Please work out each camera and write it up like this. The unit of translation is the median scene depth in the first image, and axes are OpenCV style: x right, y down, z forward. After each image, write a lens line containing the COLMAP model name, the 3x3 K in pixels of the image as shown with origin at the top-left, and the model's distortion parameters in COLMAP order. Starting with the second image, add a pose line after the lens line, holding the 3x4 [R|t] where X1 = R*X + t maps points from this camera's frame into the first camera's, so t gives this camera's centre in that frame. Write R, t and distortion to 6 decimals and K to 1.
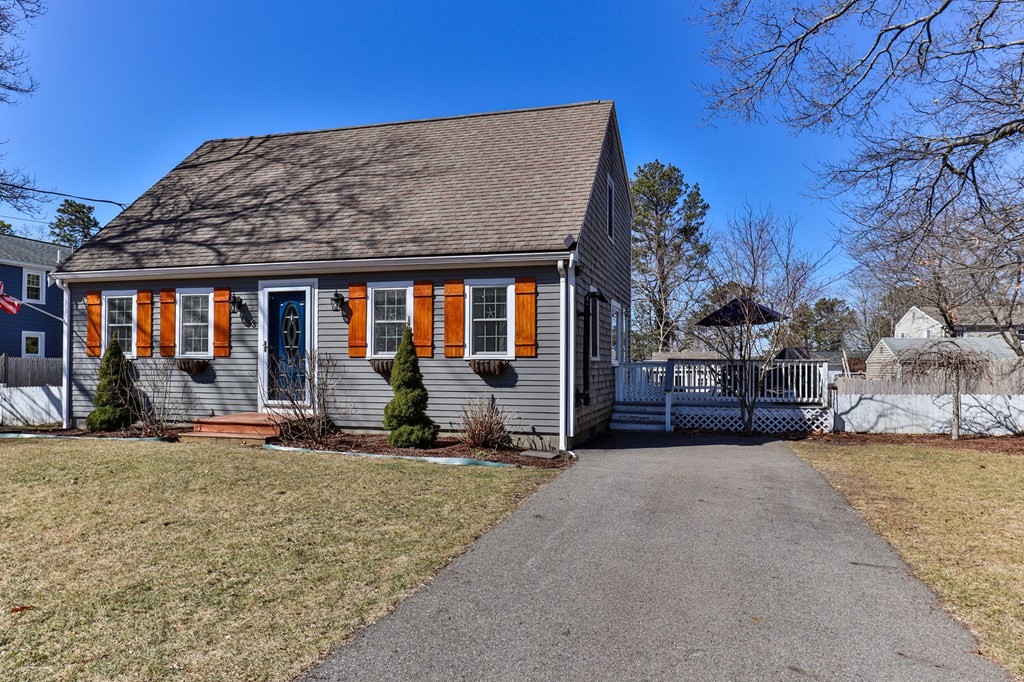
lens RADIAL K [[569.6, 0, 512.0], [0, 569.6, 341.0], [0, 0, 1]] dist [-0.004800, 0.000616]
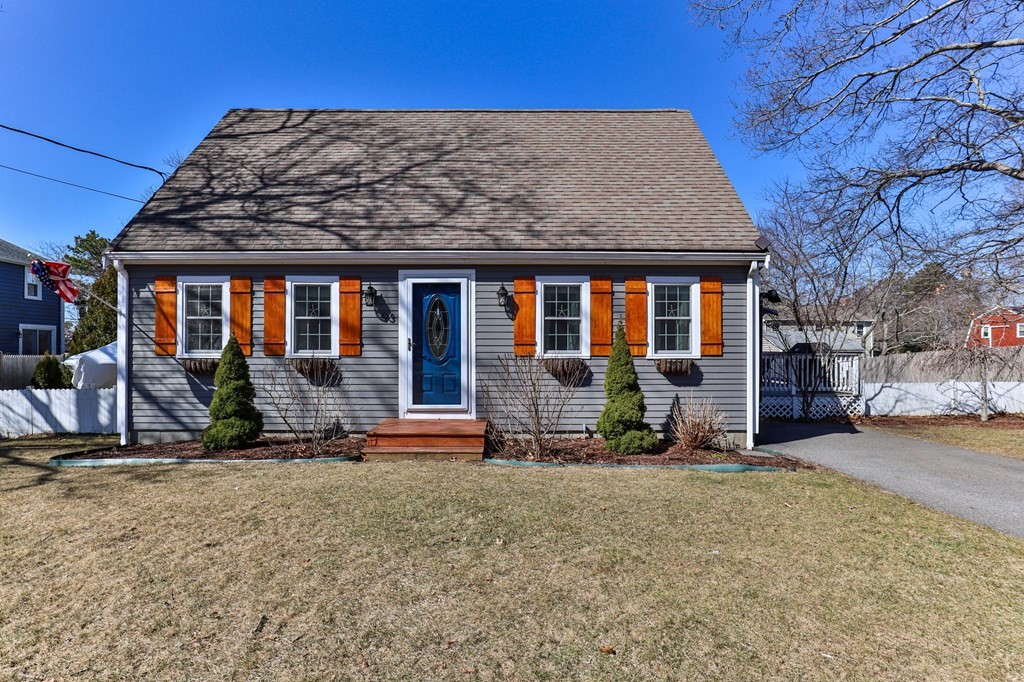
lens RADIAL K [[511.8, 0, 512.0], [0, 511.8, 341.0], [0, 0, 1]] dist [-0.011546, 0.000305]
pose [[0.972022, 0.001130, 0.234887, -0.449593], [-0.005441, 0.999828, 0.017705, -0.010371], [-0.234827, -0.018487, 0.971861, 0.178453]]
